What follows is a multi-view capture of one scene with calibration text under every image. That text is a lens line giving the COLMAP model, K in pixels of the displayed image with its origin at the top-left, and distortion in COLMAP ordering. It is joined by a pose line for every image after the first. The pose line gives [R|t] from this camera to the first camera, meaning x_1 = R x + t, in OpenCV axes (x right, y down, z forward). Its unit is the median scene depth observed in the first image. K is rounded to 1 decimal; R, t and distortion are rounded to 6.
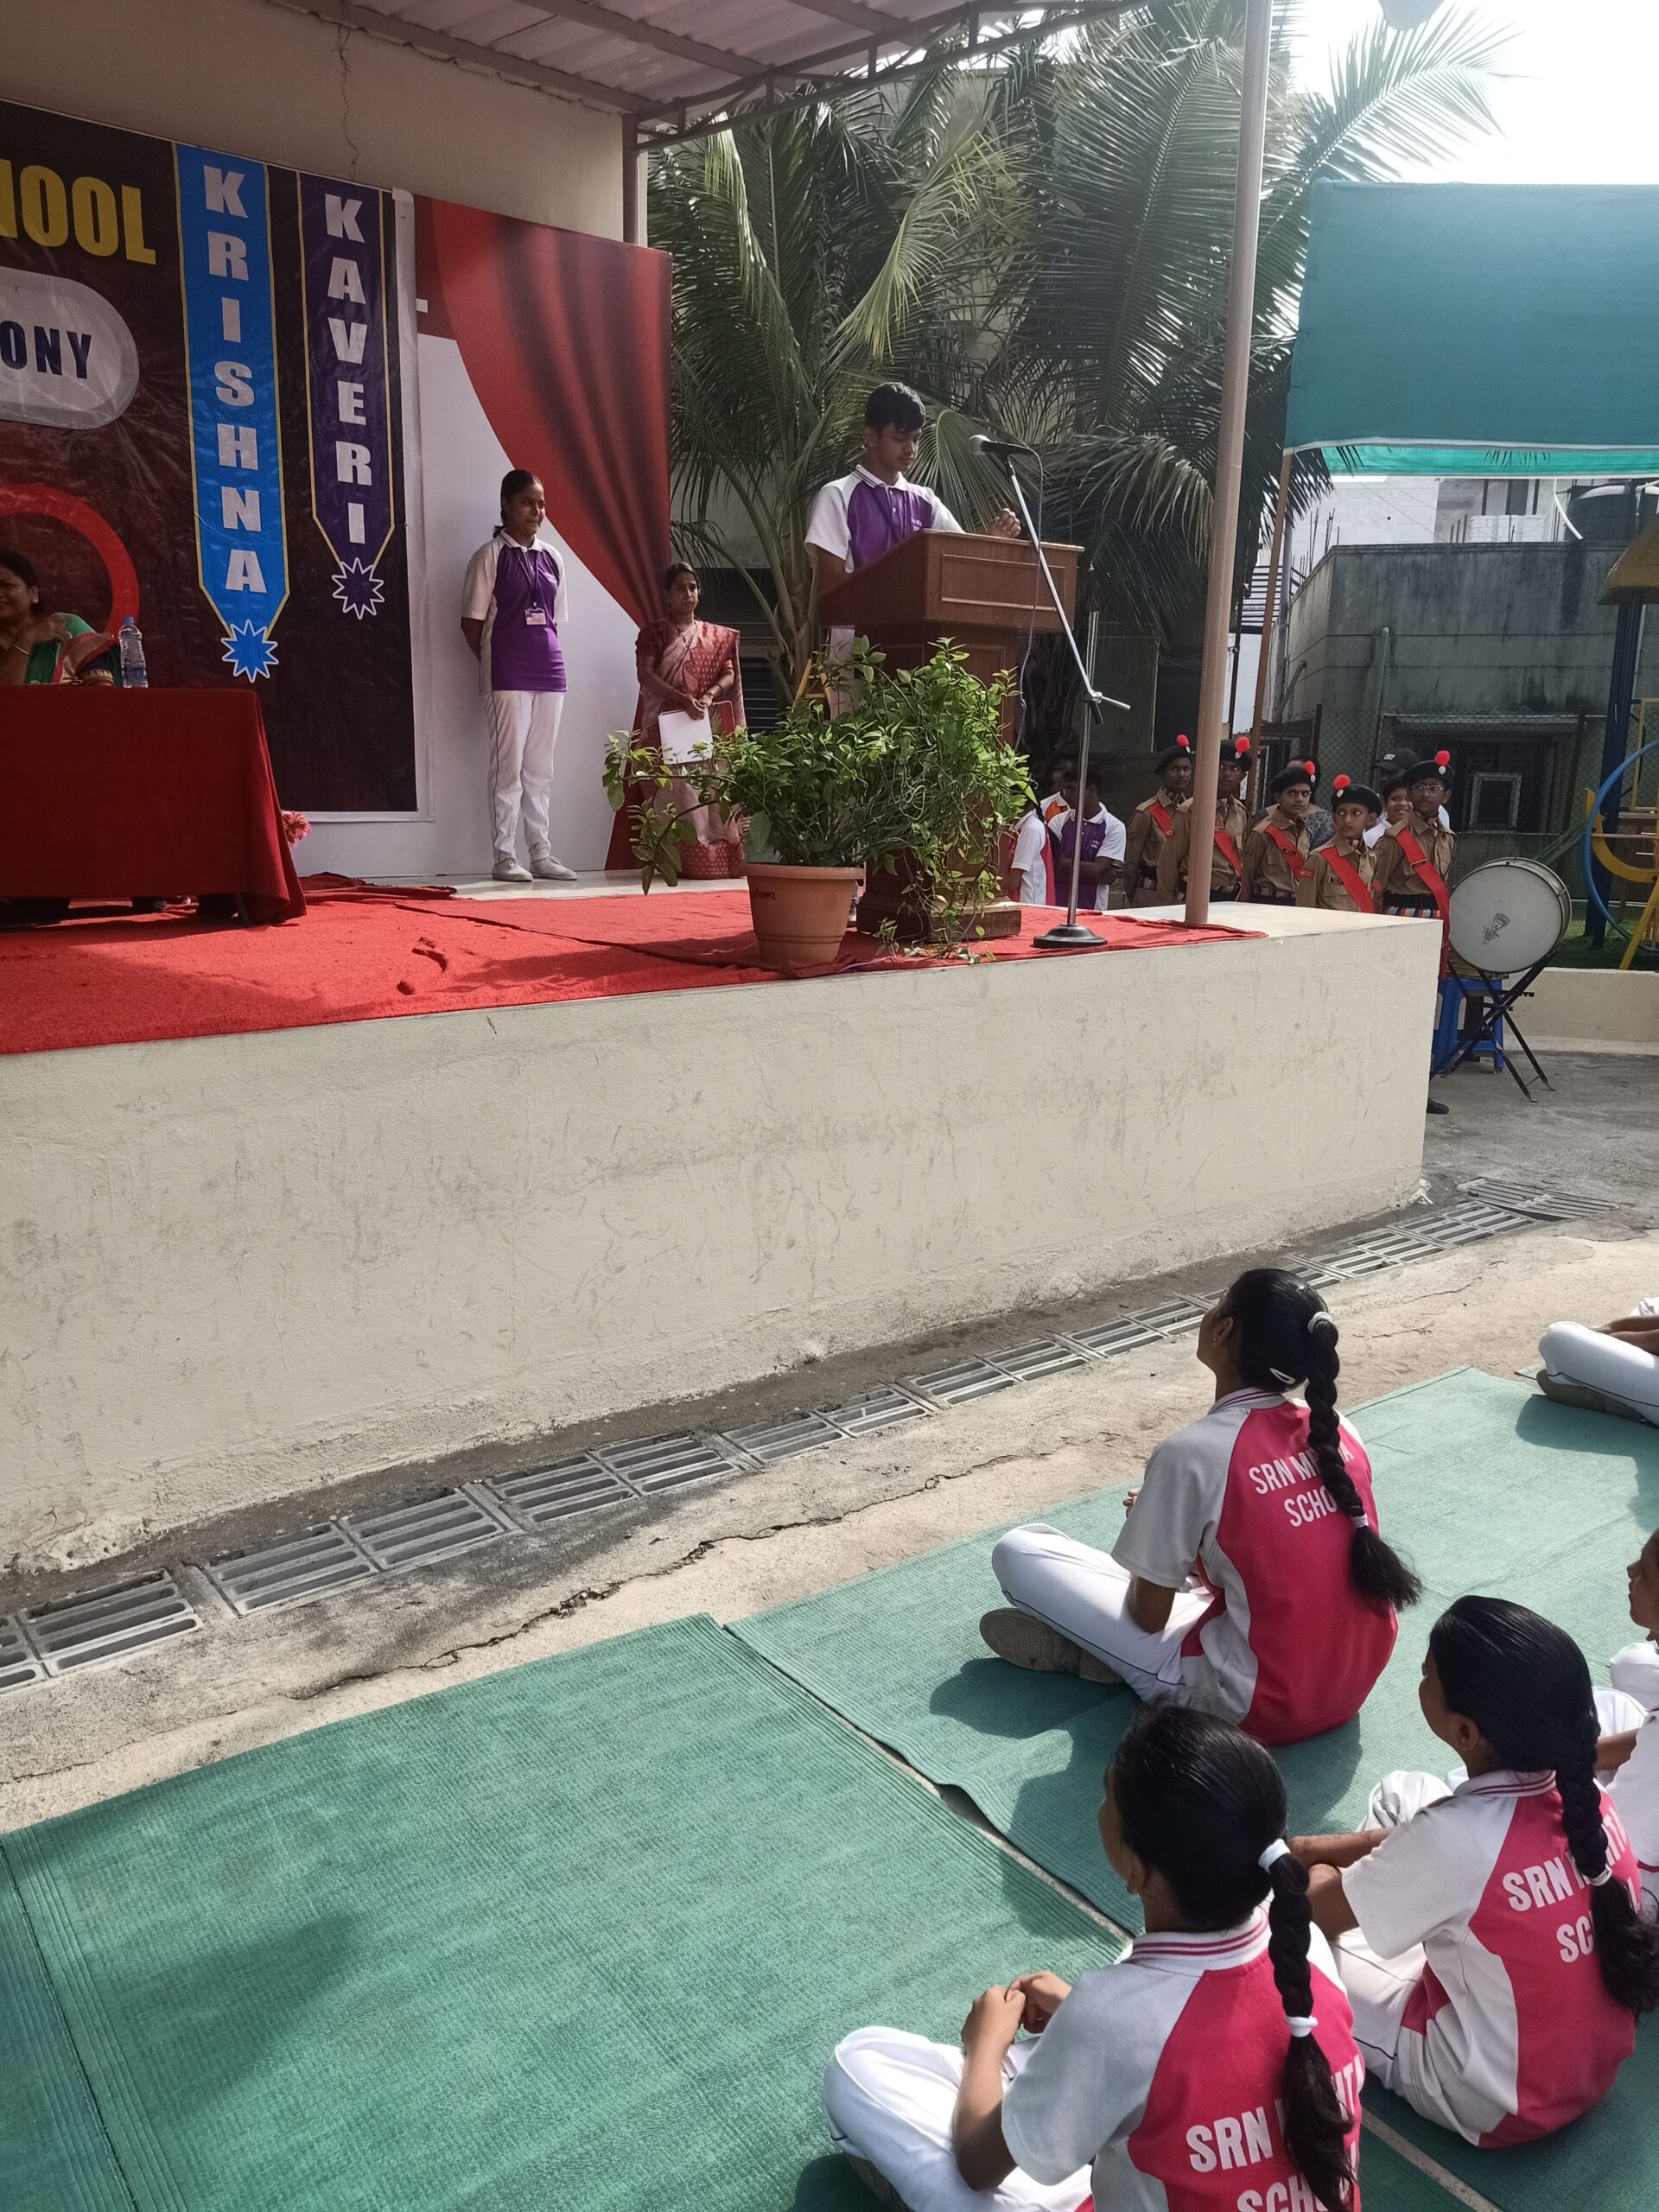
lens RADIAL K [[1643.9, 0, 832.4], [0, 1643.9, 1098.7], [0, 0, 1]] dist [0.097316, -0.139086]
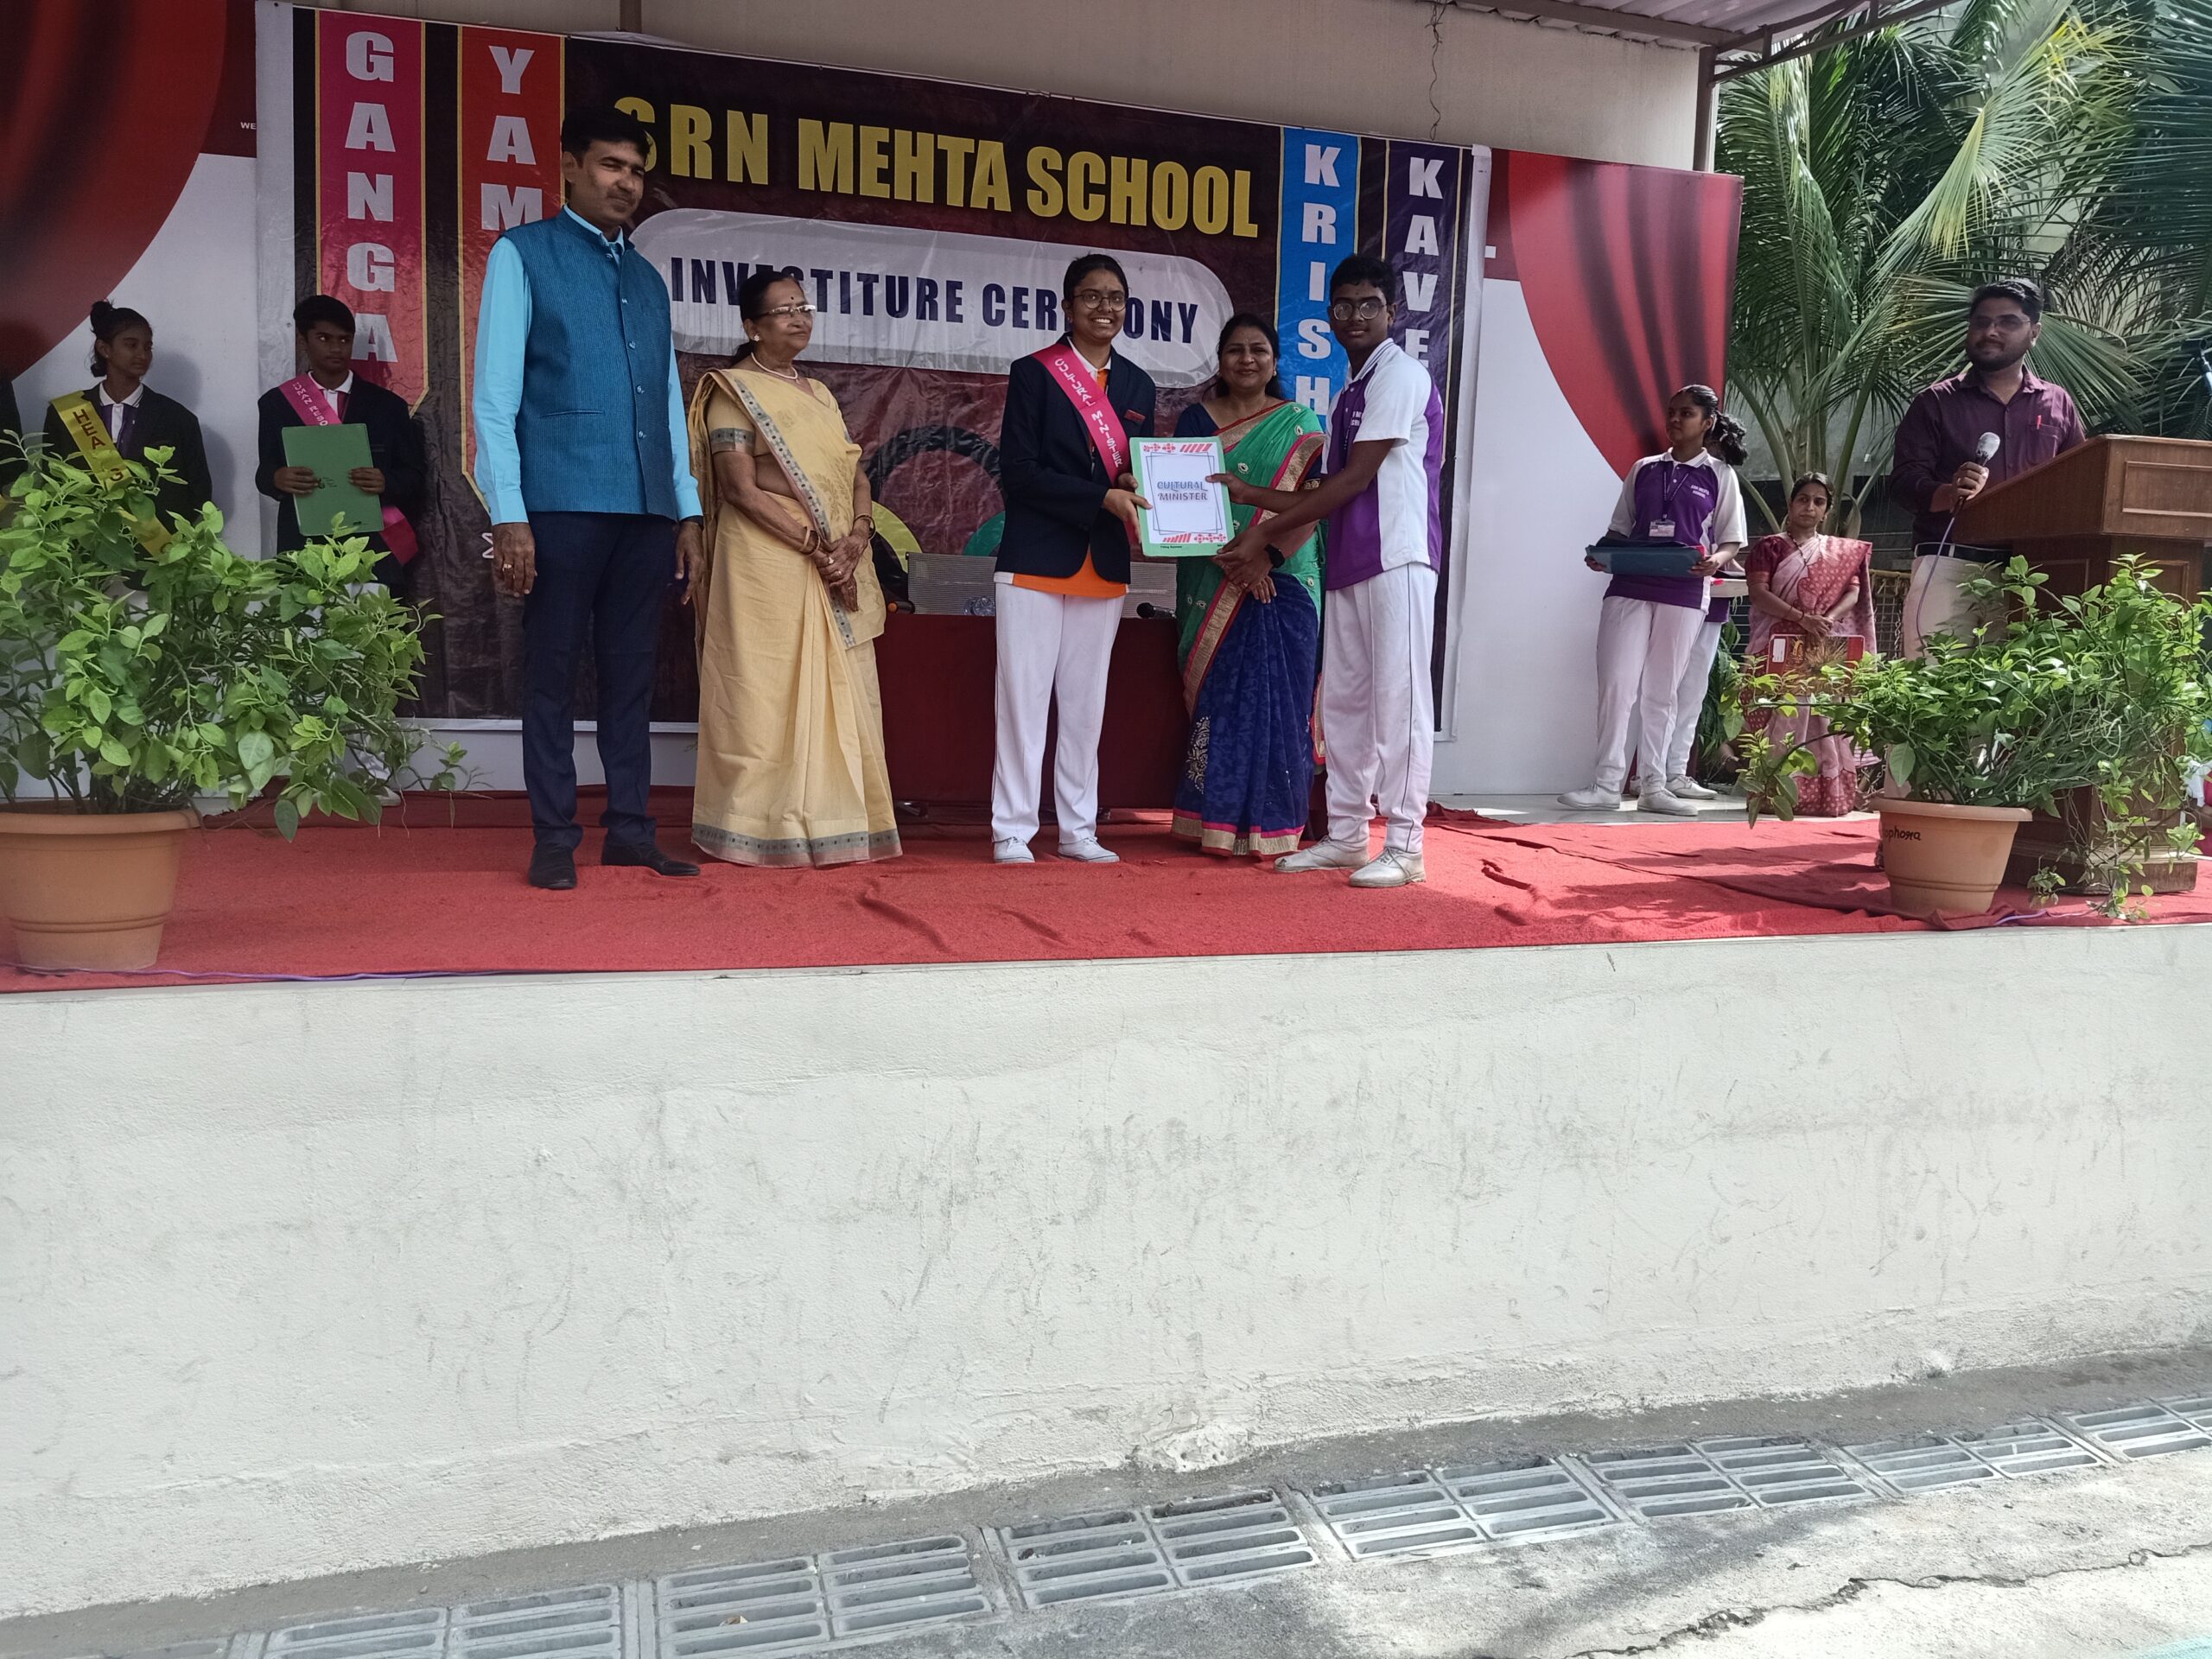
lens RADIAL K [[1643.9, 0, 1105.6], [0, 1643.9, 831.1], [0, 0, 1]] dist [0.097316, -0.139086]
pose [[0.926693, 0.044963, -0.373121, -0.106196], [-0.084600, 0.992293, -0.090538, -0.007396], [0.366174, 0.115467, 0.923355, 0.001510]]
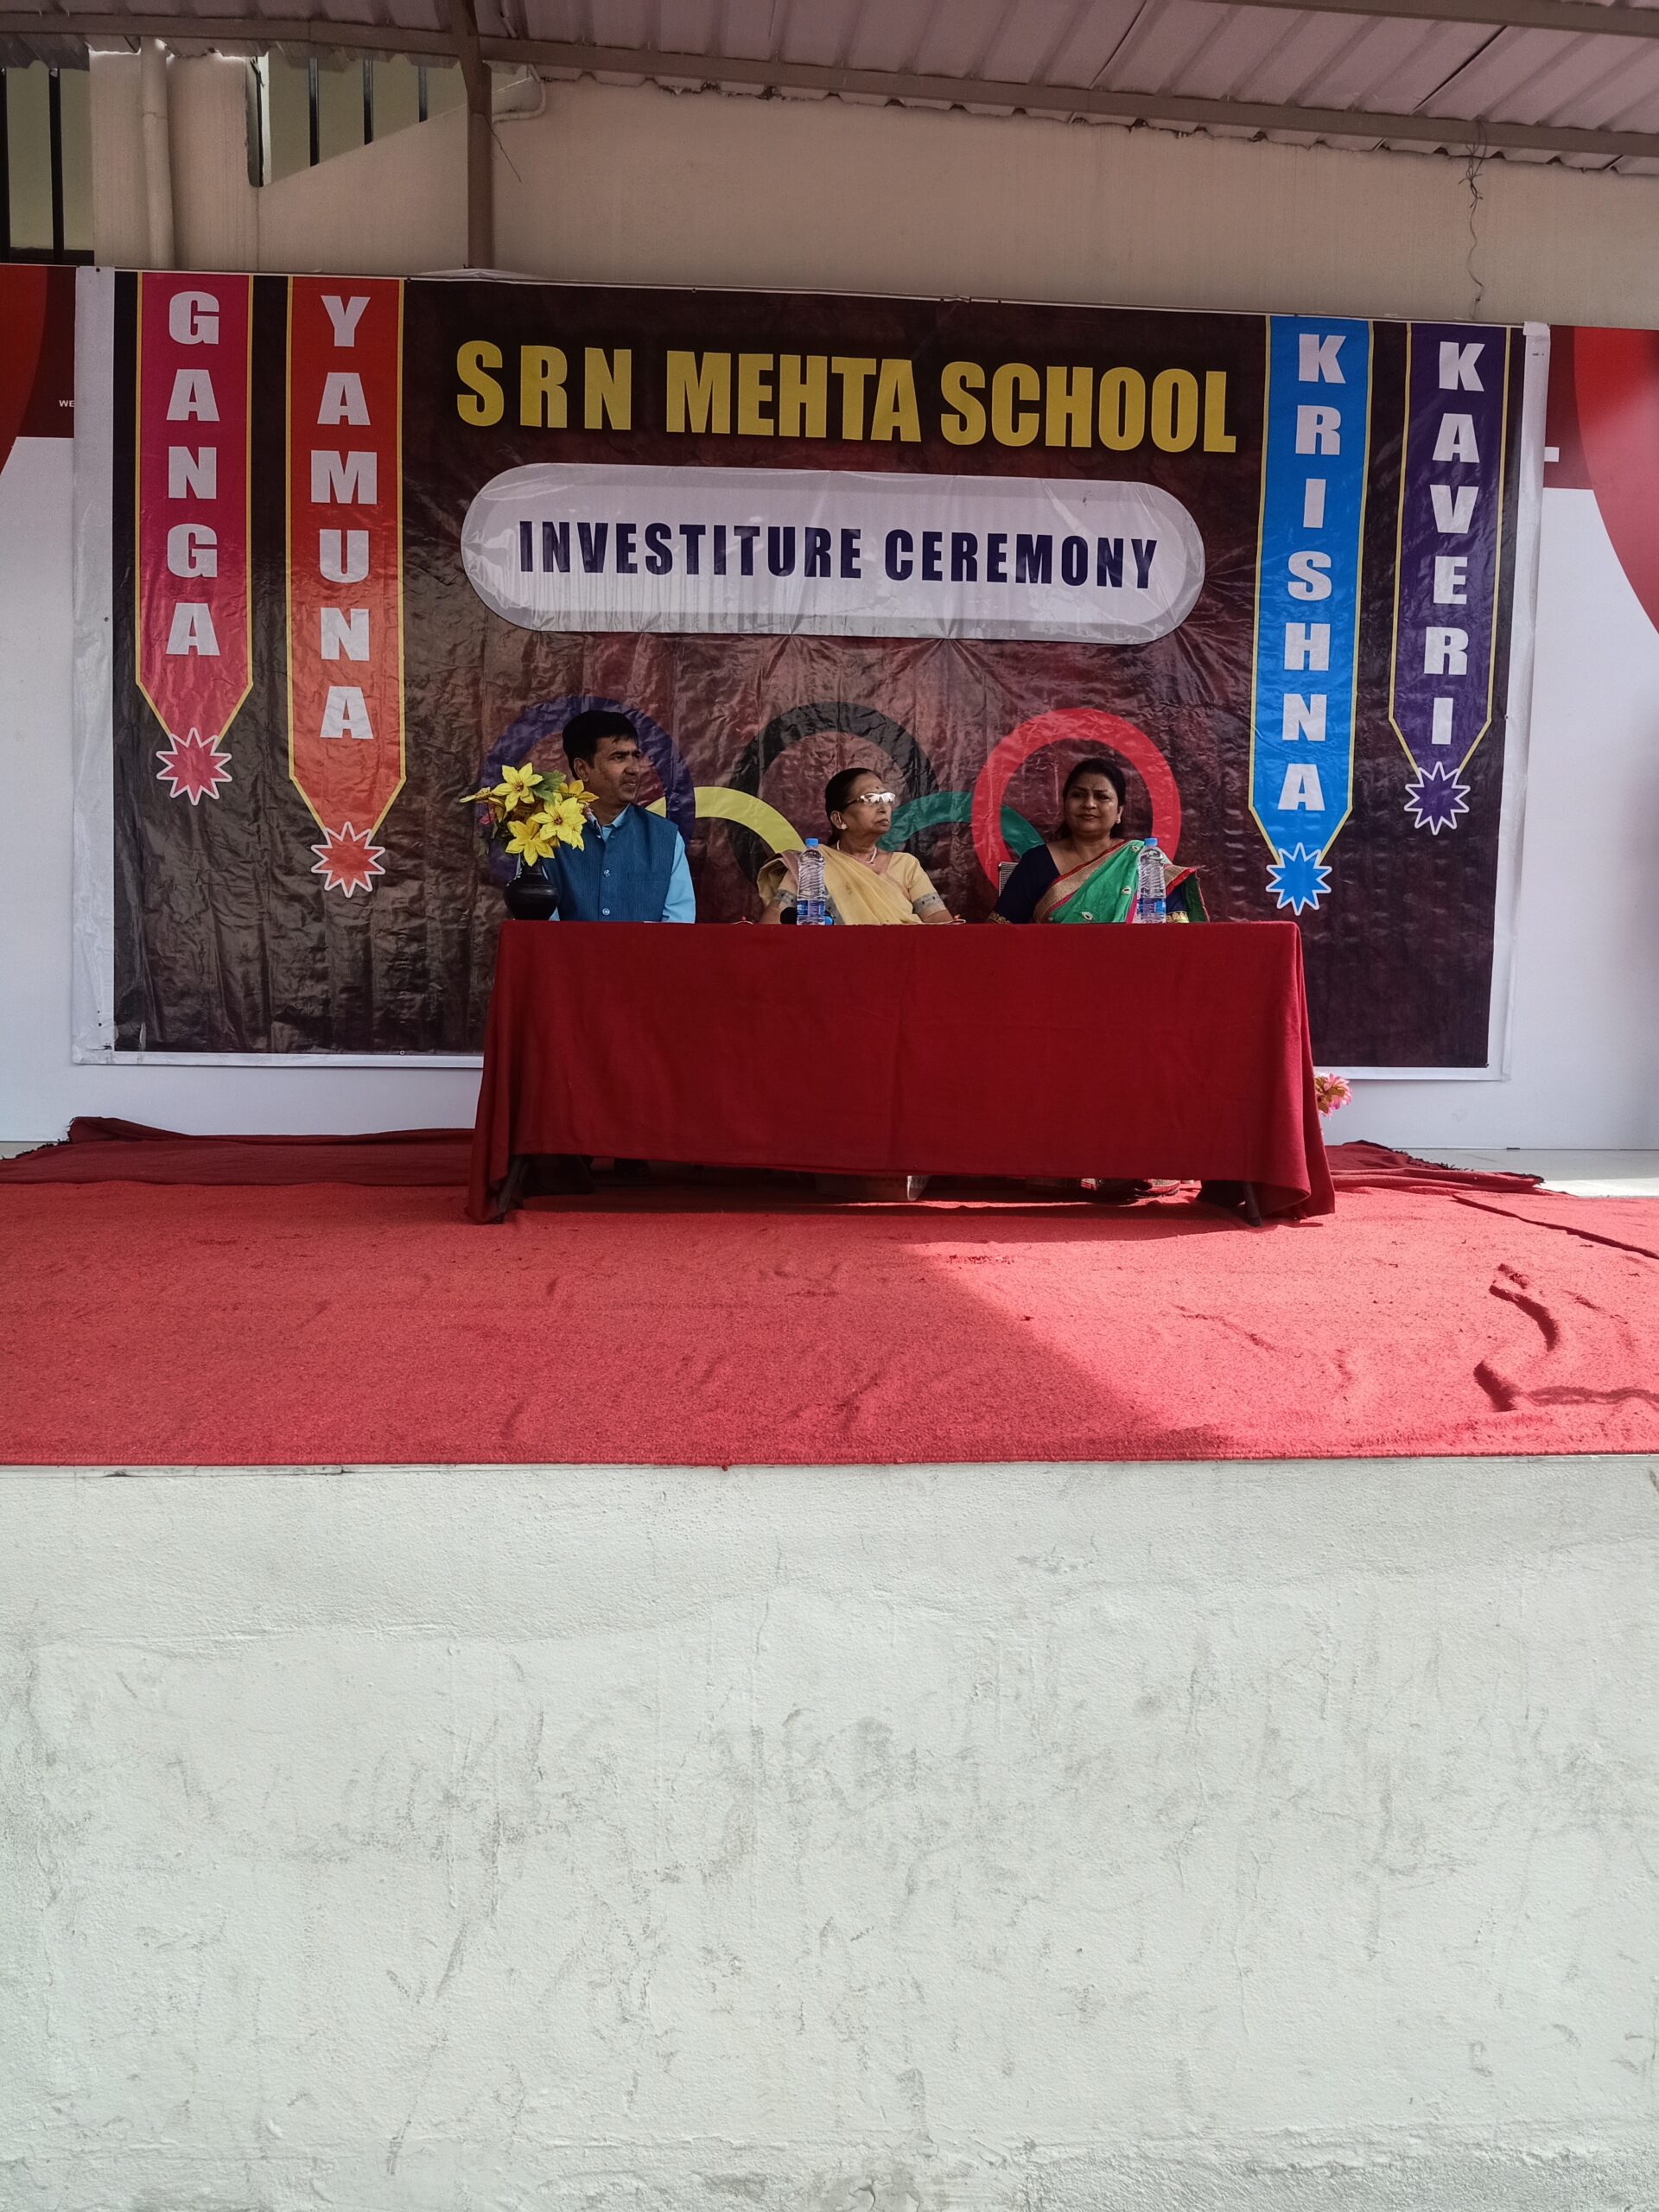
lens RADIAL K [[1643.9, 0, 824.6], [0, 1643.9, 1102.0], [0, 0, 1]] dist [0.097316, -0.139086]
pose [[0.822729, 0.038614, -0.567120, -0.105855], [-0.116331, 0.988011, -0.101492, -0.070618], [0.556402, 0.149474, 0.817358, 0.314762]]
